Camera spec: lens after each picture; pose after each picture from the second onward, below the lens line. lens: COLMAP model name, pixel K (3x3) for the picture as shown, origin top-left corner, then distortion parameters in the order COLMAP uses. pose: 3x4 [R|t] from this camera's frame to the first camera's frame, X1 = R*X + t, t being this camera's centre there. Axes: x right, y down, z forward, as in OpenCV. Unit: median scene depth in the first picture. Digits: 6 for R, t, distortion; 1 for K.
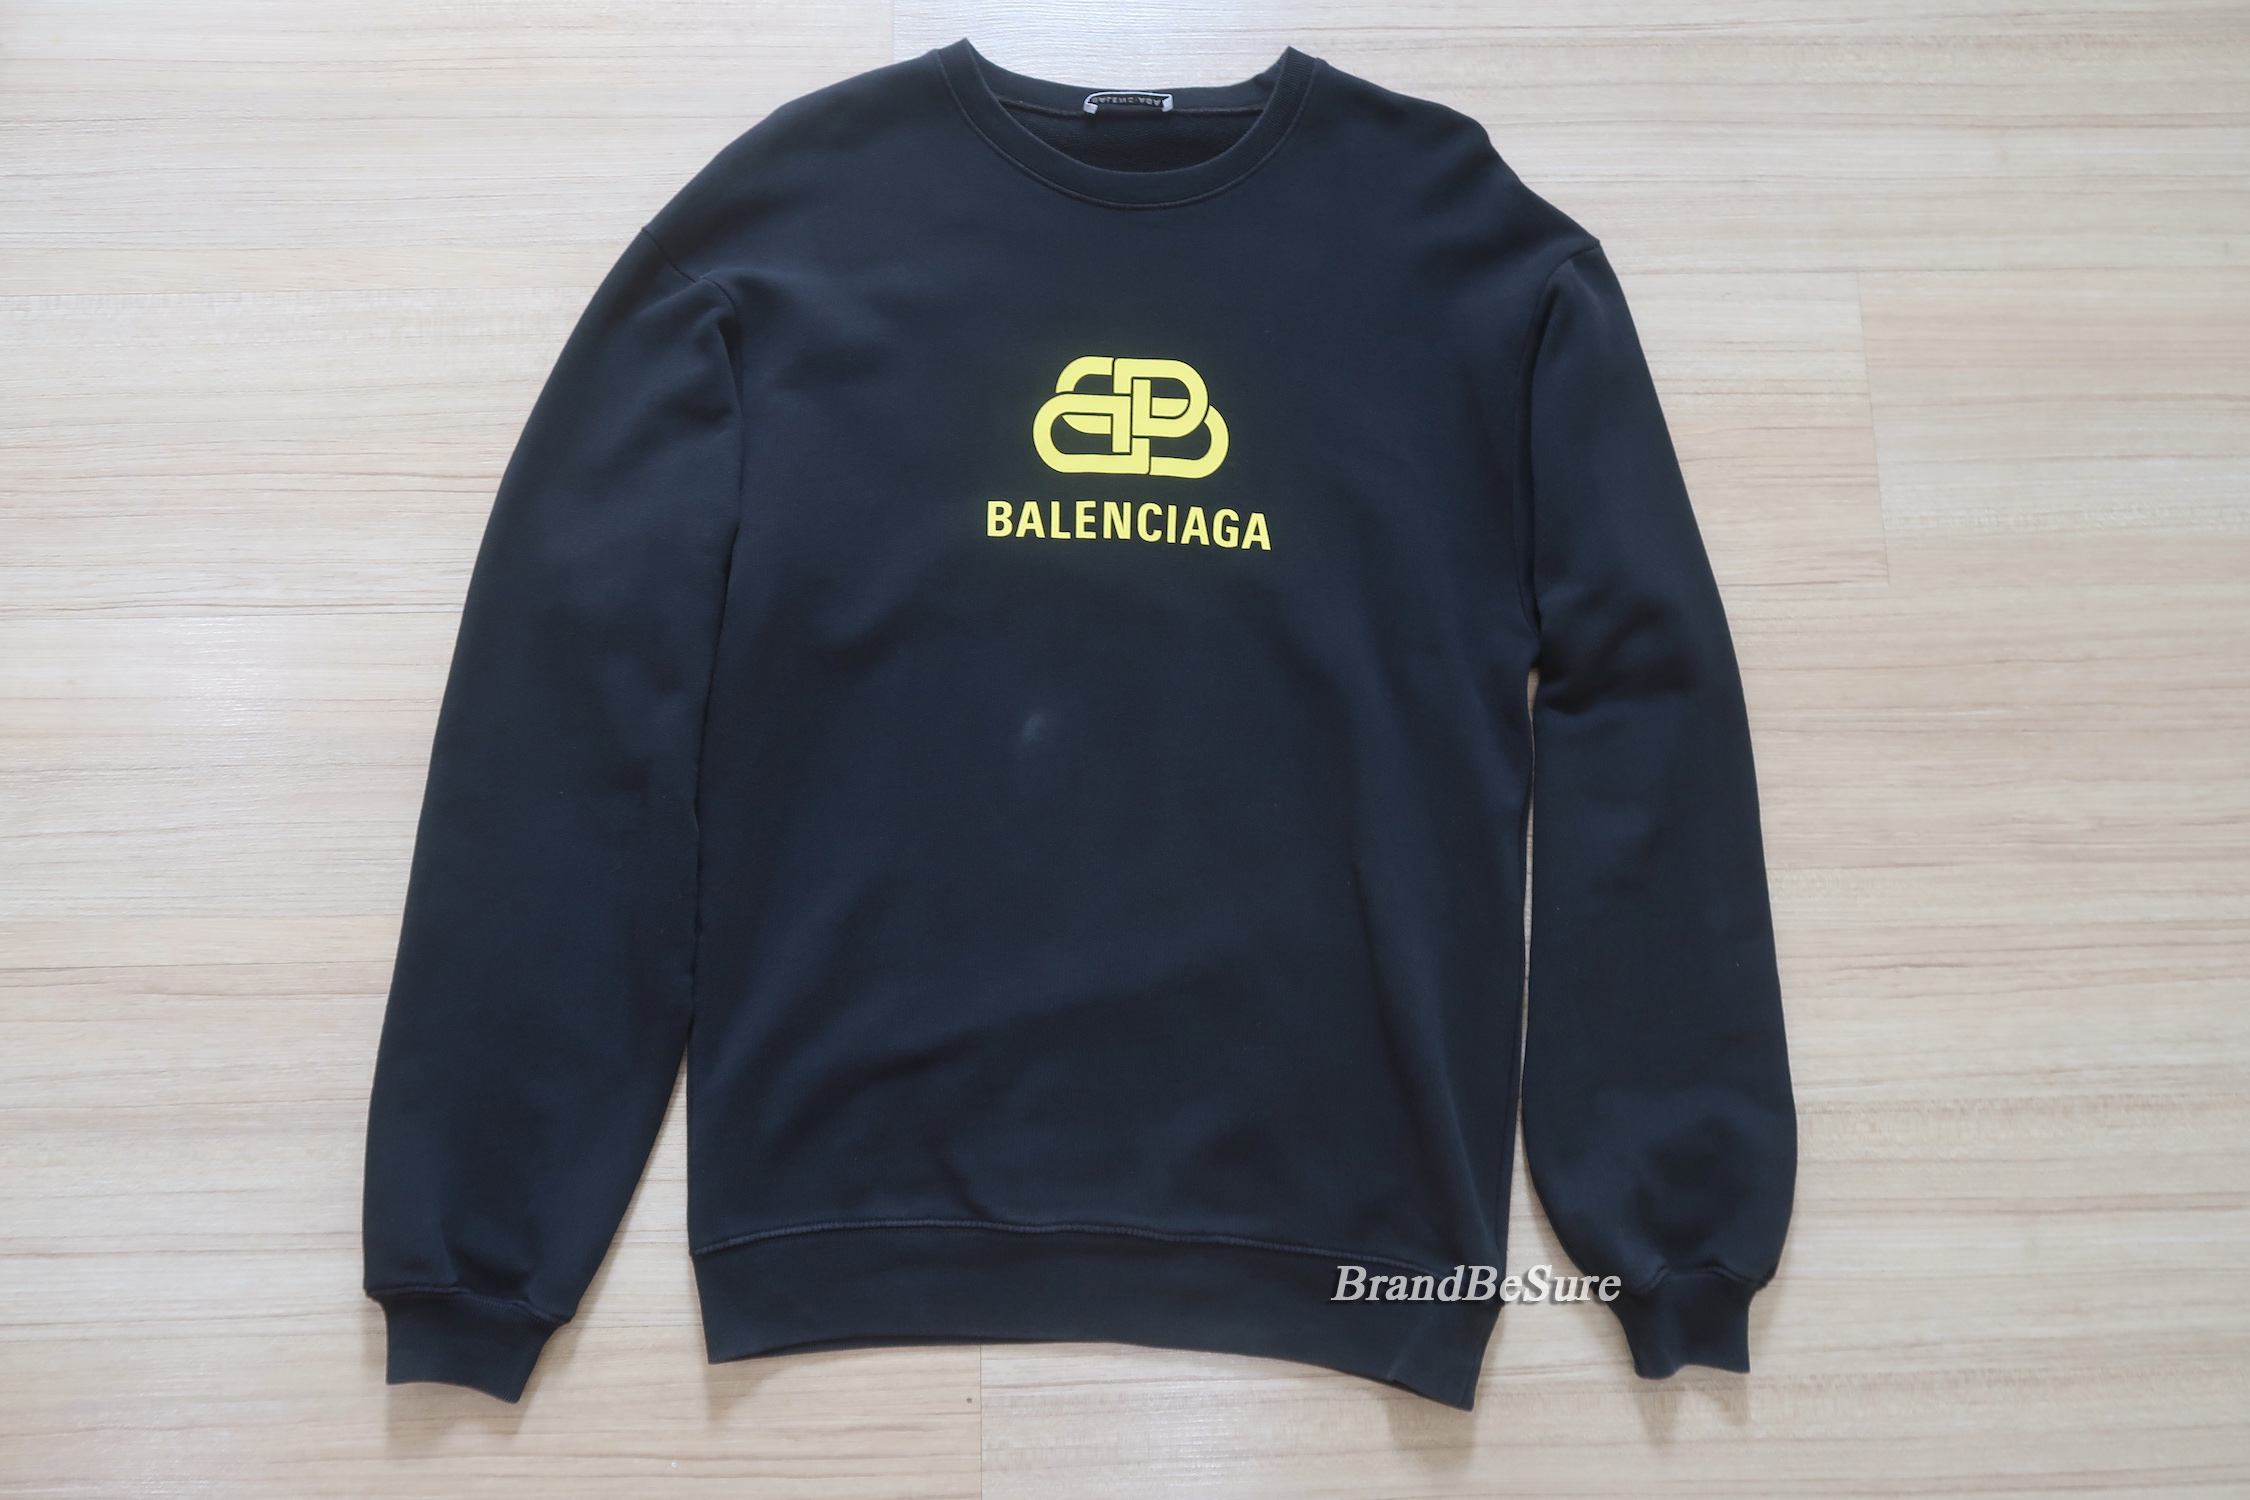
lens RADIAL K [[2057.0, 0, 1127.6], [0, 2057.0, 719.8], [0, 0, 1]] dist [-0.021779, 0.000000]
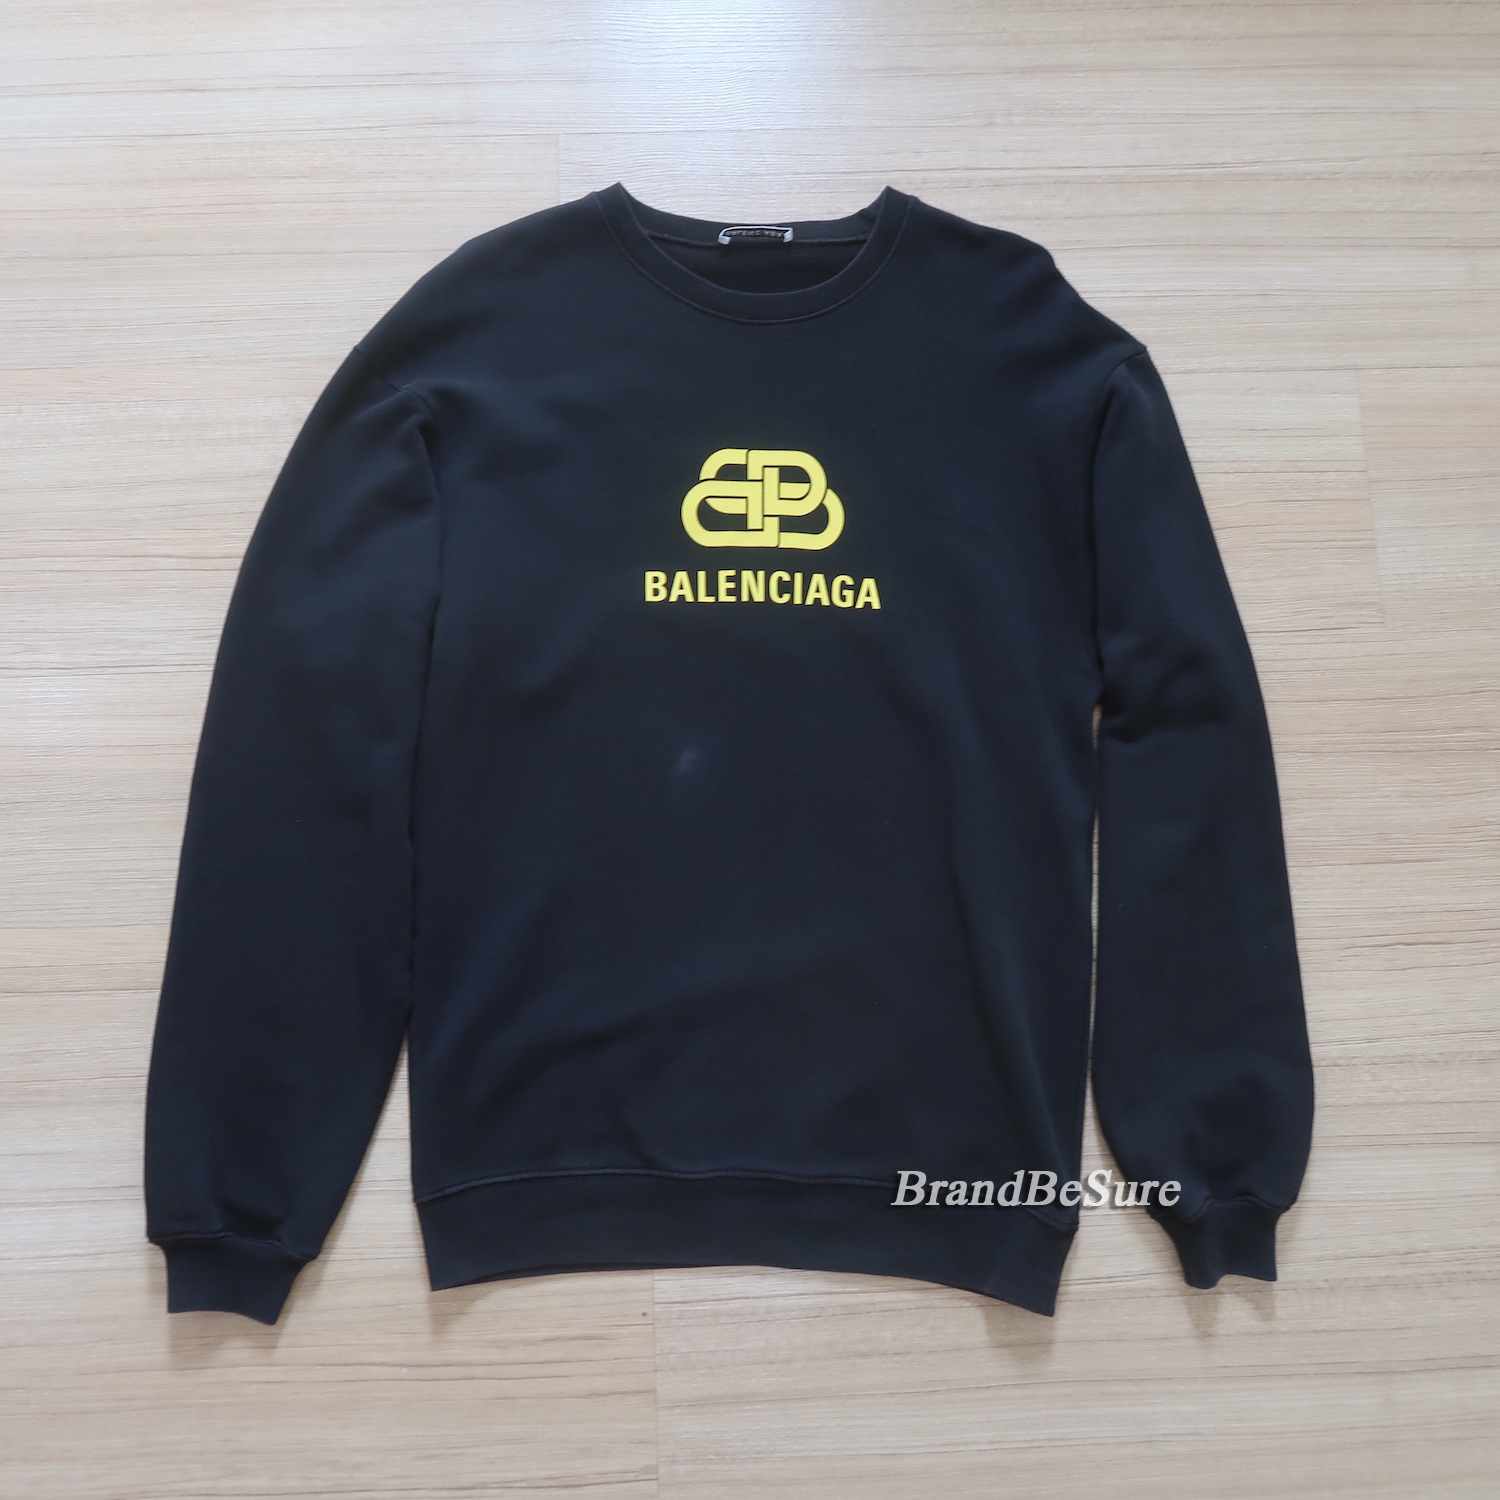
lens RADIAL K [[1507.2, 0, 745.2], [0, 1507.2, 733.4], [0, 0, 1]] dist [-0.029161, 0.000000]
pose [[0.999873, -0.013868, 0.007841, -0.017649], [0.013475, 0.998751, 0.048120, -0.053306], [-0.008499, -0.048008, 0.998811, 0.110719]]
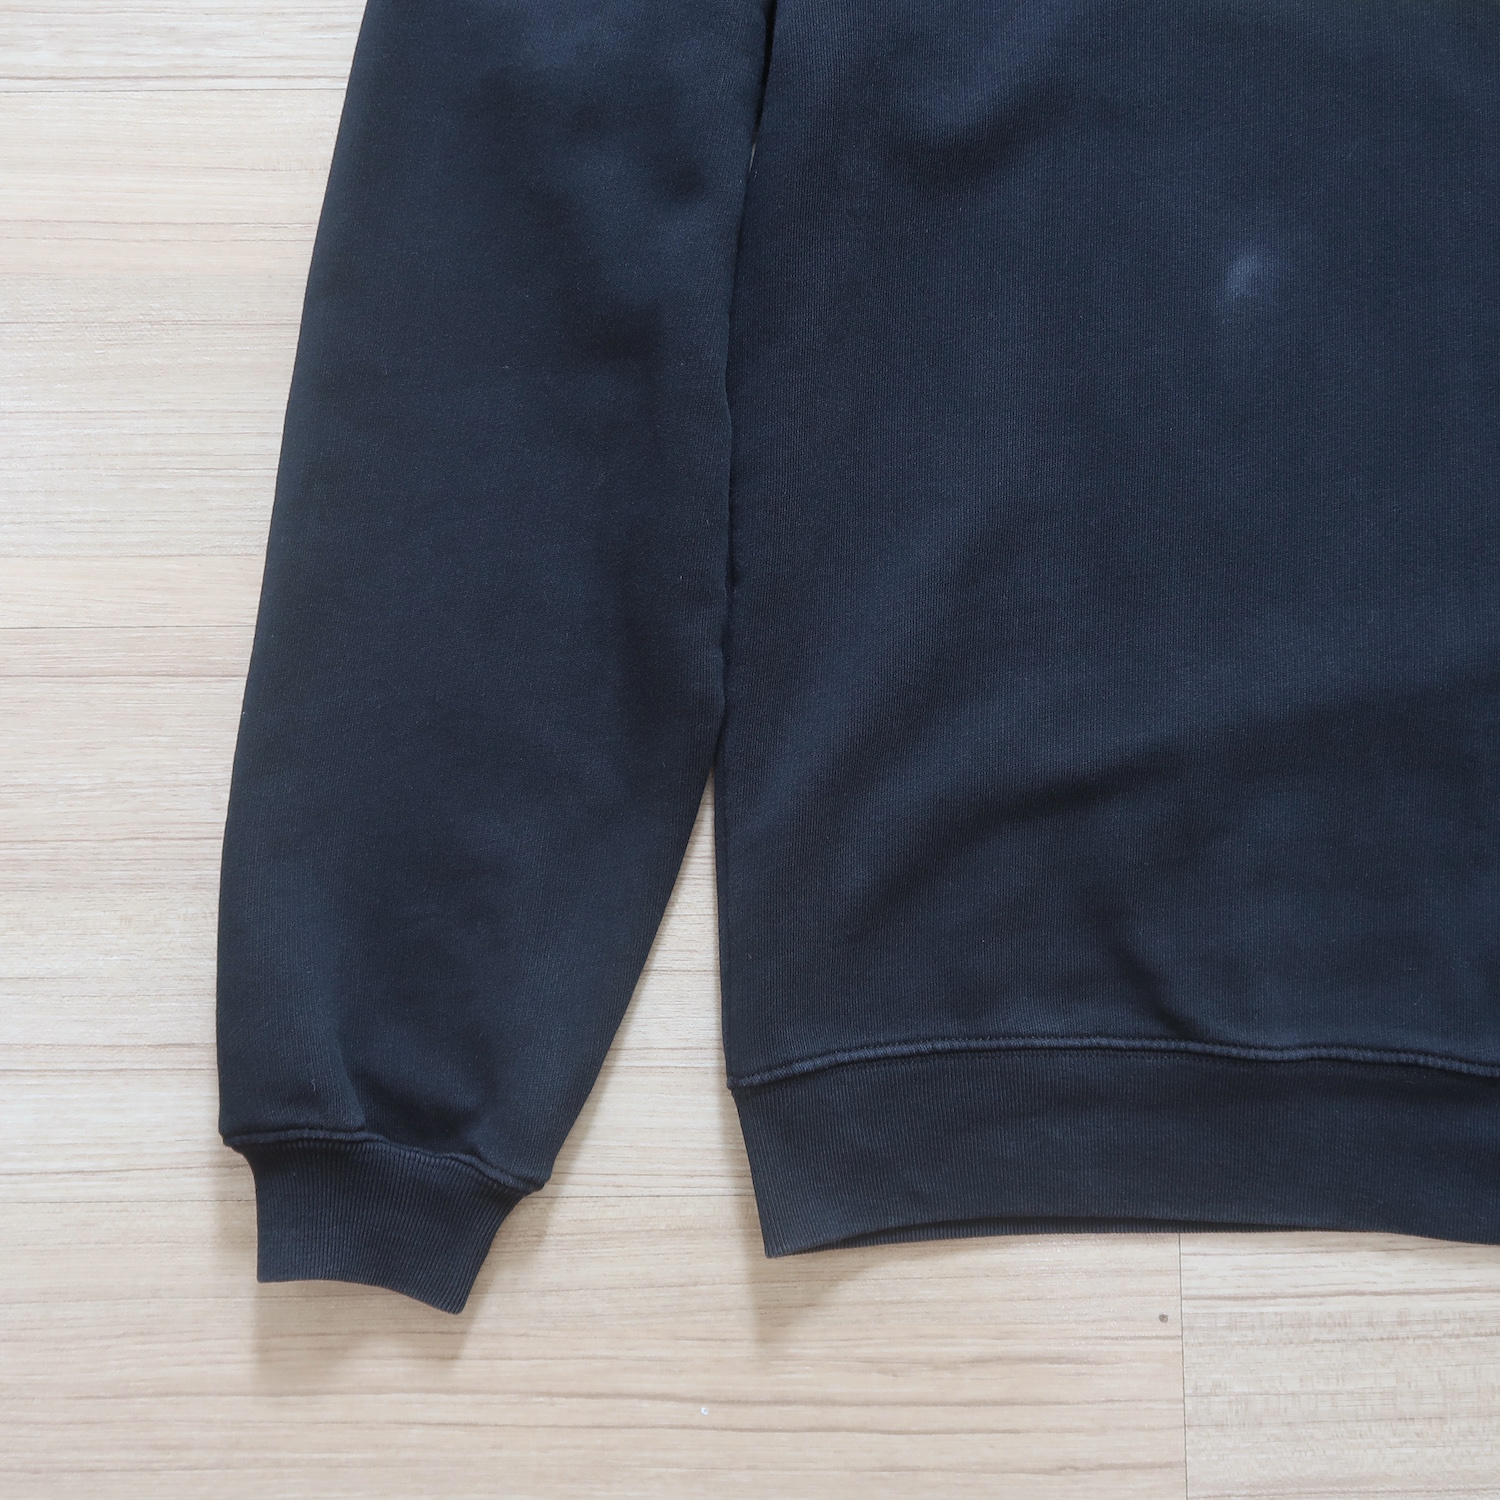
lens RADIAL K [[2079.0, 0, 729.2], [0, 2079.0, 710.1], [0, 0, 1]] dist [-0.016653, 0.000000]
pose [[0.999635, 0.011974, -0.024221, -0.183406], [-0.010116, 0.997098, 0.075451, 0.088827], [0.025054, -0.075179, 0.996855, 0.340678]]
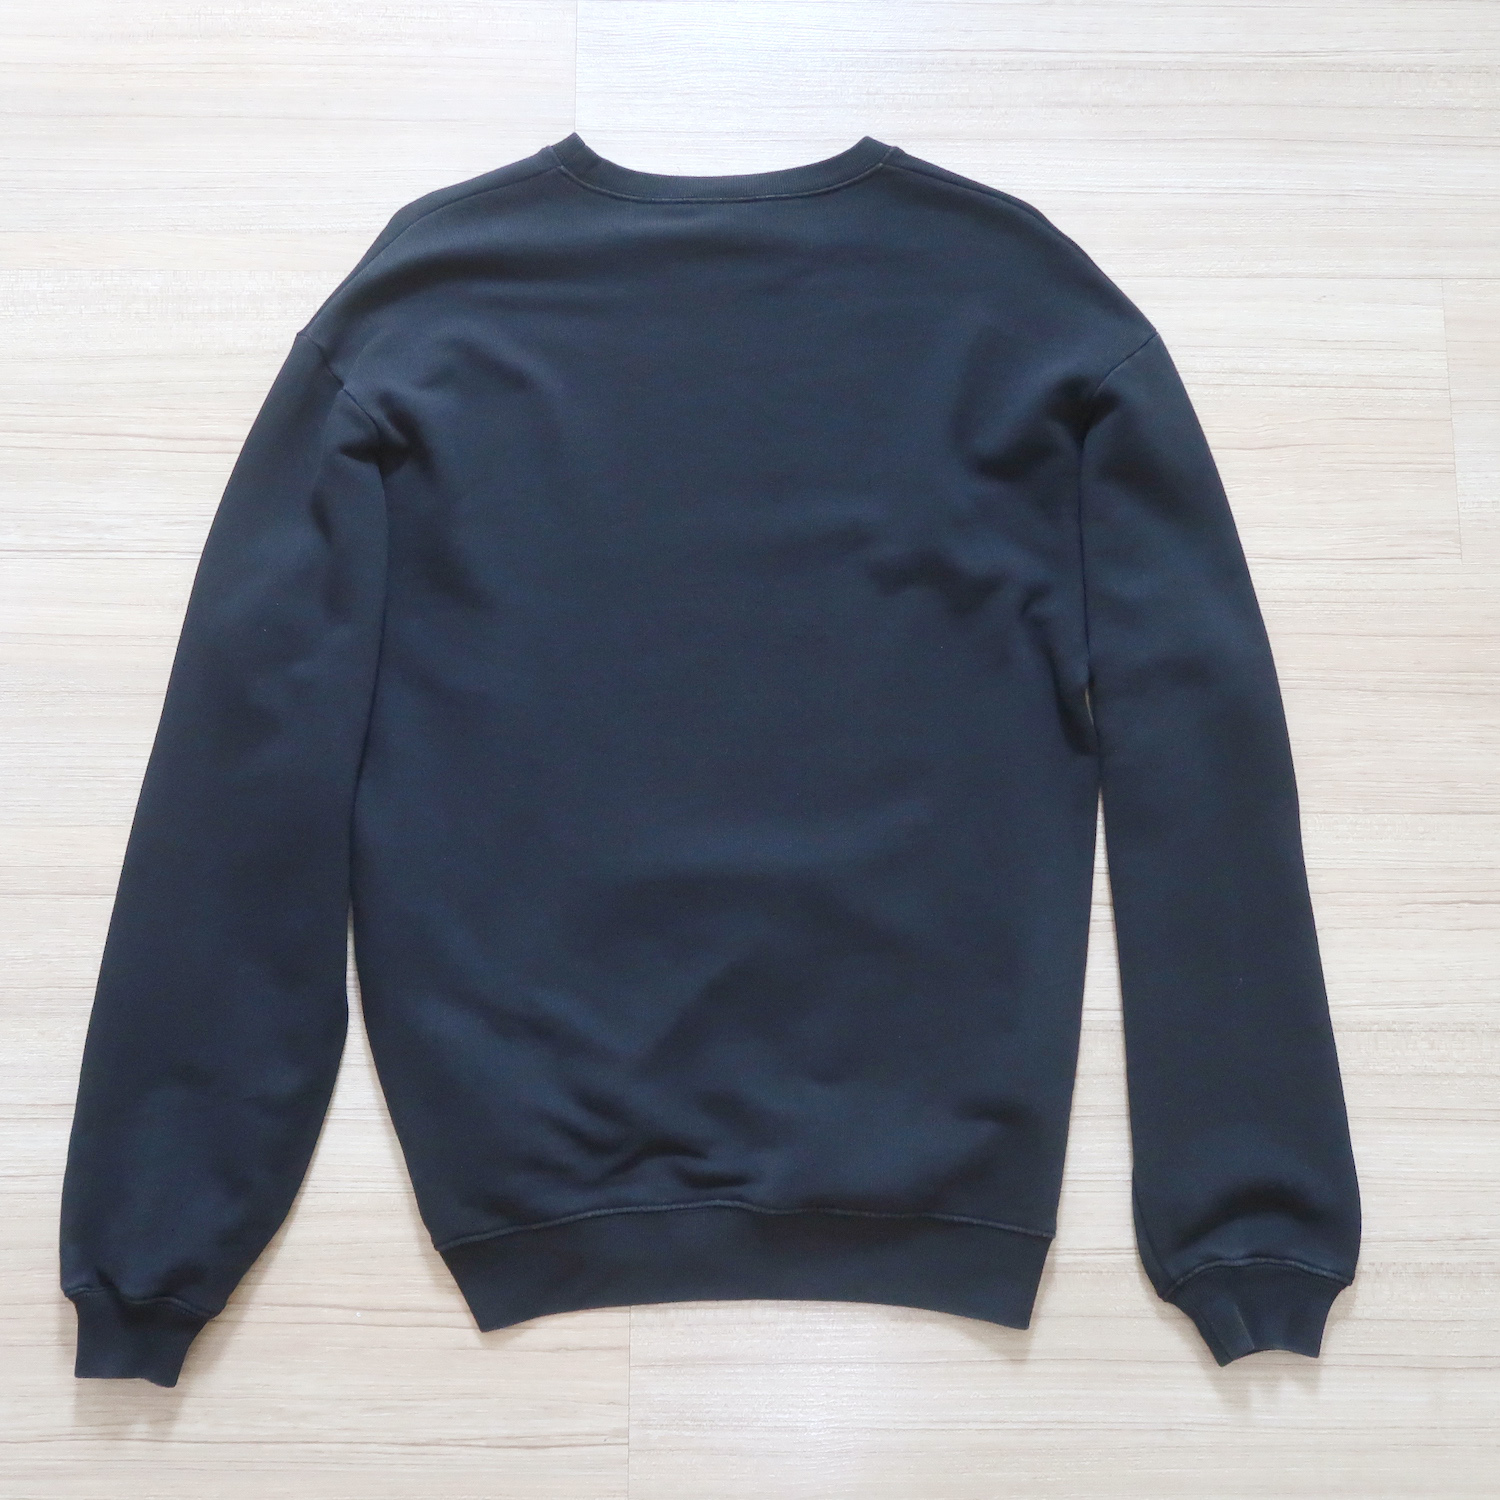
lens RADIAL K [[2079.0, 0, 762.6], [0, 2079.0, 718.8], [0, 0, 1]] dist [-0.016653, 0.000000]
pose [[0.999741, 0.021147, -0.008378, 0.003755], [-0.021121, 0.999772, 0.003122, 0.024161], [0.008442, -0.002944, 0.999960, -0.130006]]
